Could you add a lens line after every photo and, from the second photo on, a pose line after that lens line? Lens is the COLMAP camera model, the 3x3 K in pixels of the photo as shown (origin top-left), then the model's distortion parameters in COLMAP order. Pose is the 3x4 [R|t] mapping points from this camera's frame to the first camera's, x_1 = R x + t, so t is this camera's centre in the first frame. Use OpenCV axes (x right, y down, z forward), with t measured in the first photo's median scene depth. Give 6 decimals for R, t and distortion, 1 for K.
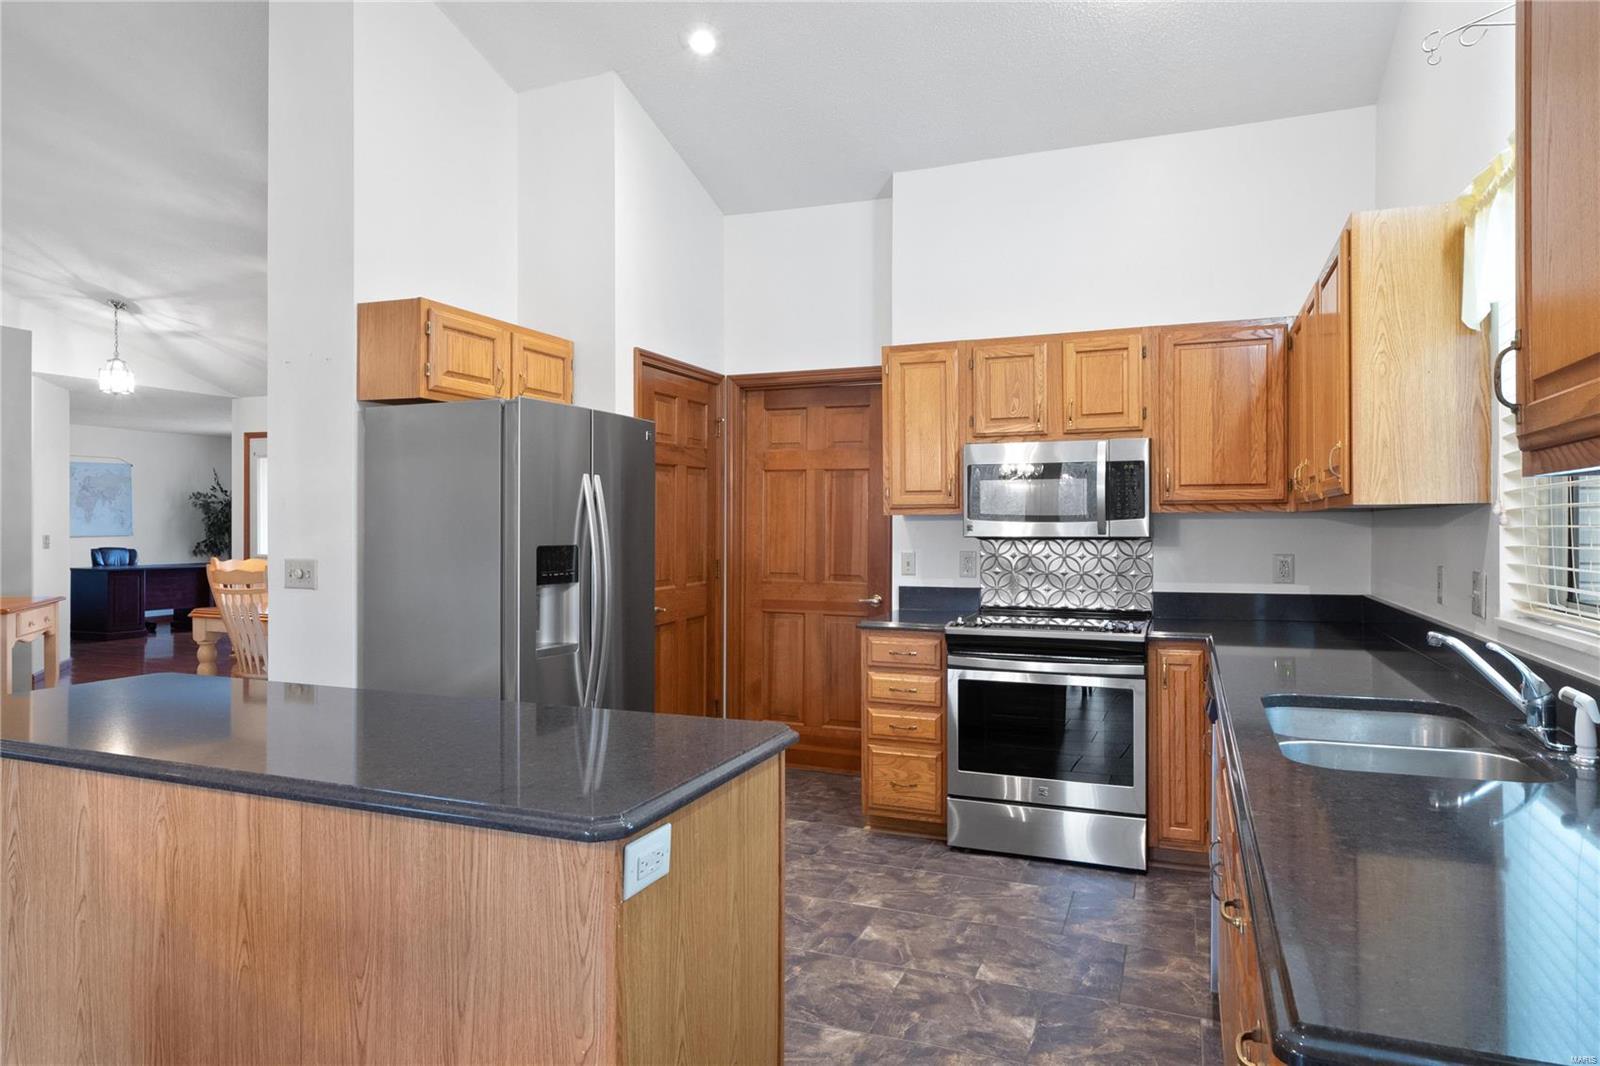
lens RADIAL K [[1006.8, 0, 831.7], [0, 1006.8, 520.2], [0, 0, 1]] dist [0.003555, -0.000769]
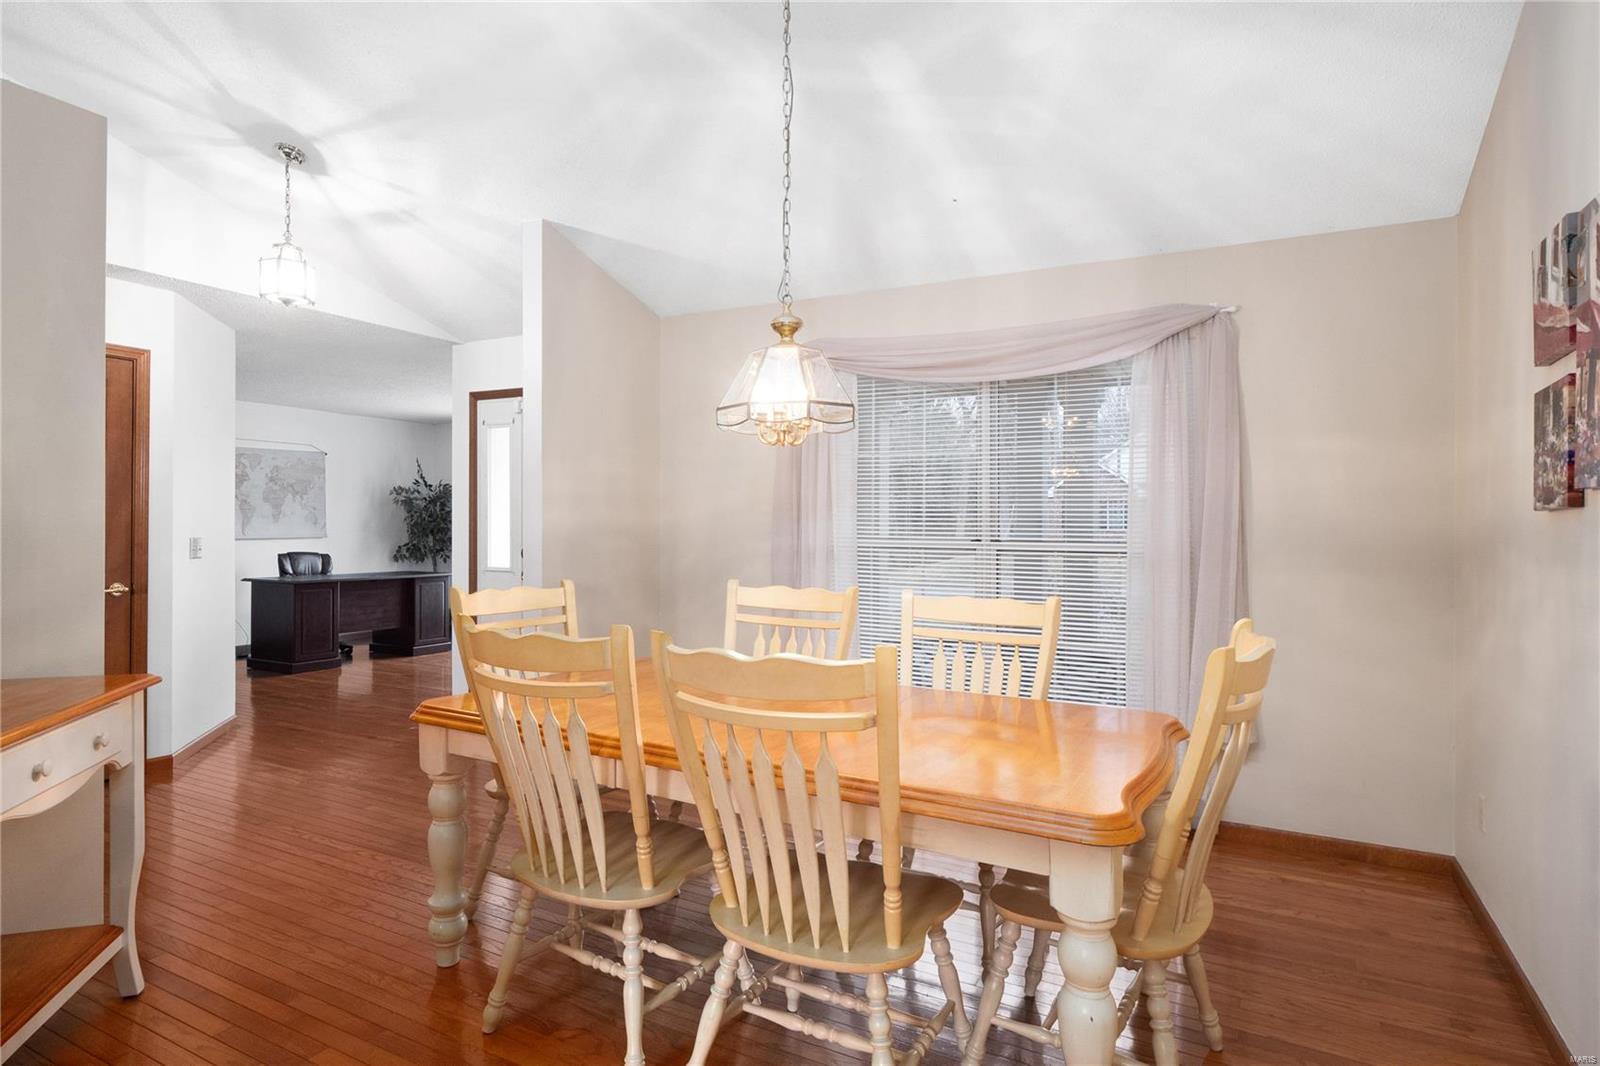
lens RADIAL K [[885.7, 0, 815.0], [0, 885.7, 526.1], [0, 0, 1]] dist [0.003448, -0.001090]
pose [[0.993679, 0.003231, -0.112209, -0.225148], [-0.003036, 0.999994, 0.001910, 0.003321], [0.112214, -0.001557, 0.993683, 0.340005]]
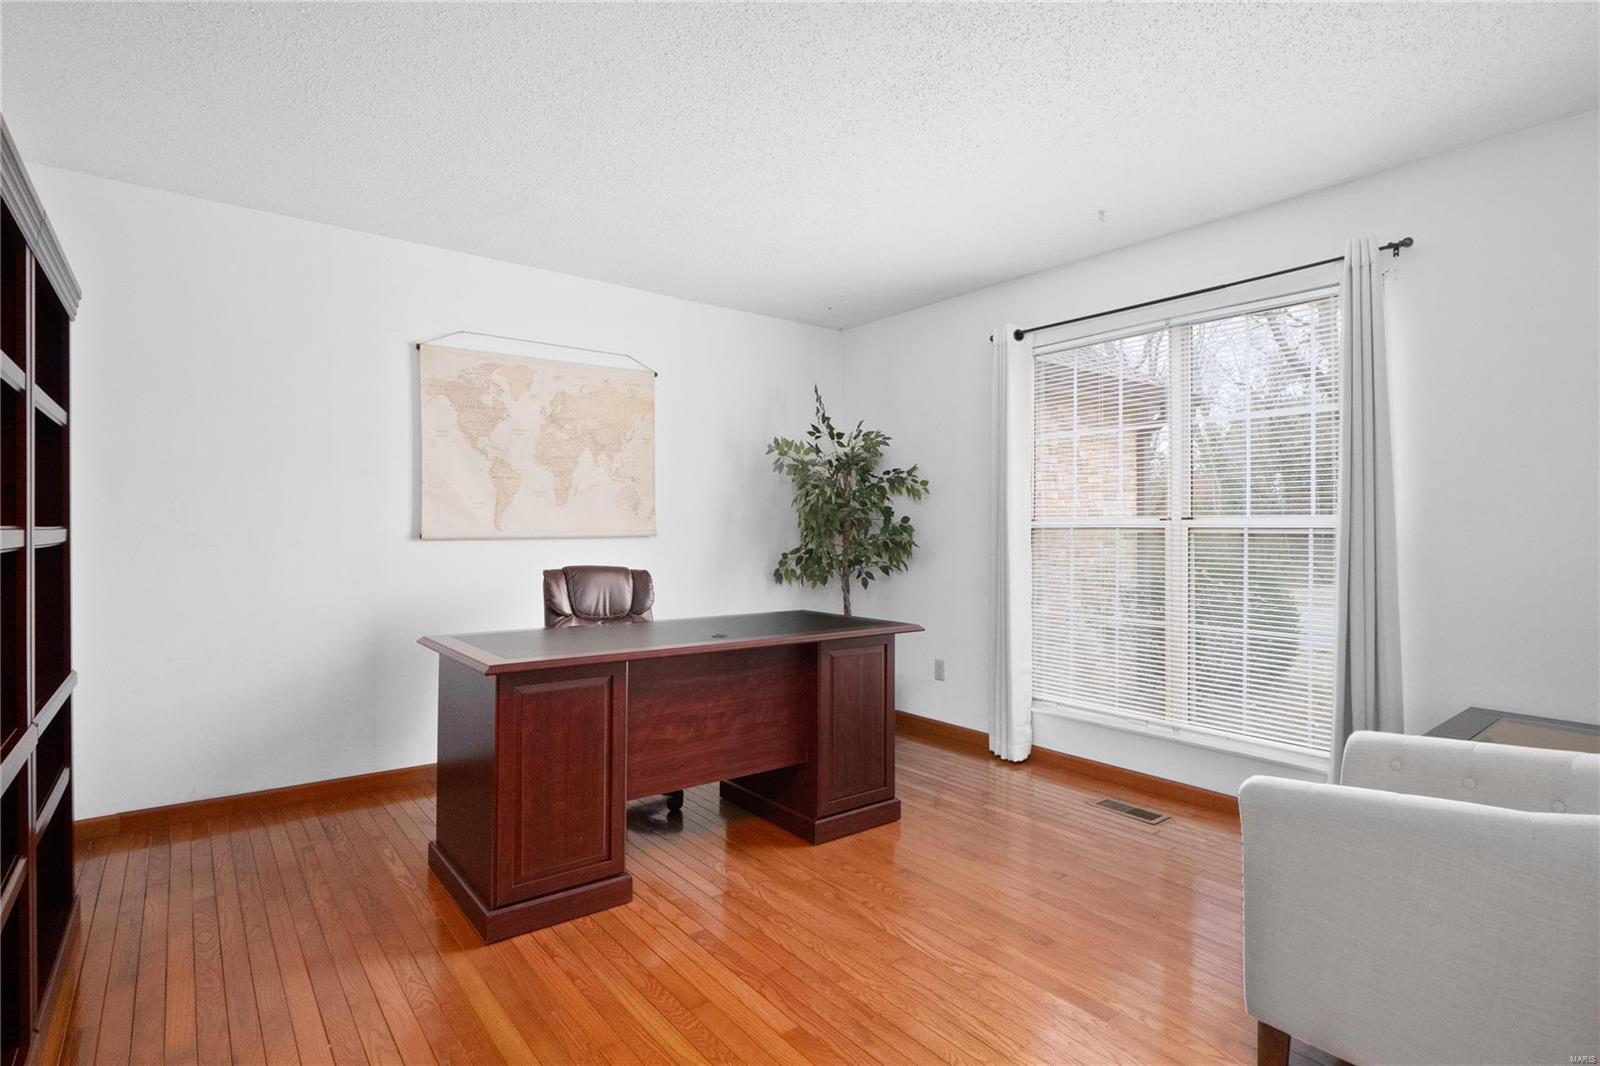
lens RADIAL K [[826.0, 0, 797.1], [0, 826.0, 532.1], [0, 0, 1]] dist [-0.006495, -0.000452]
pose [[0.858873, 0.003323, -0.512178, -0.503458], [-0.002193, 0.999994, 0.002809, 0.013427], [0.512184, -0.001289, 0.858875, 0.794834]]
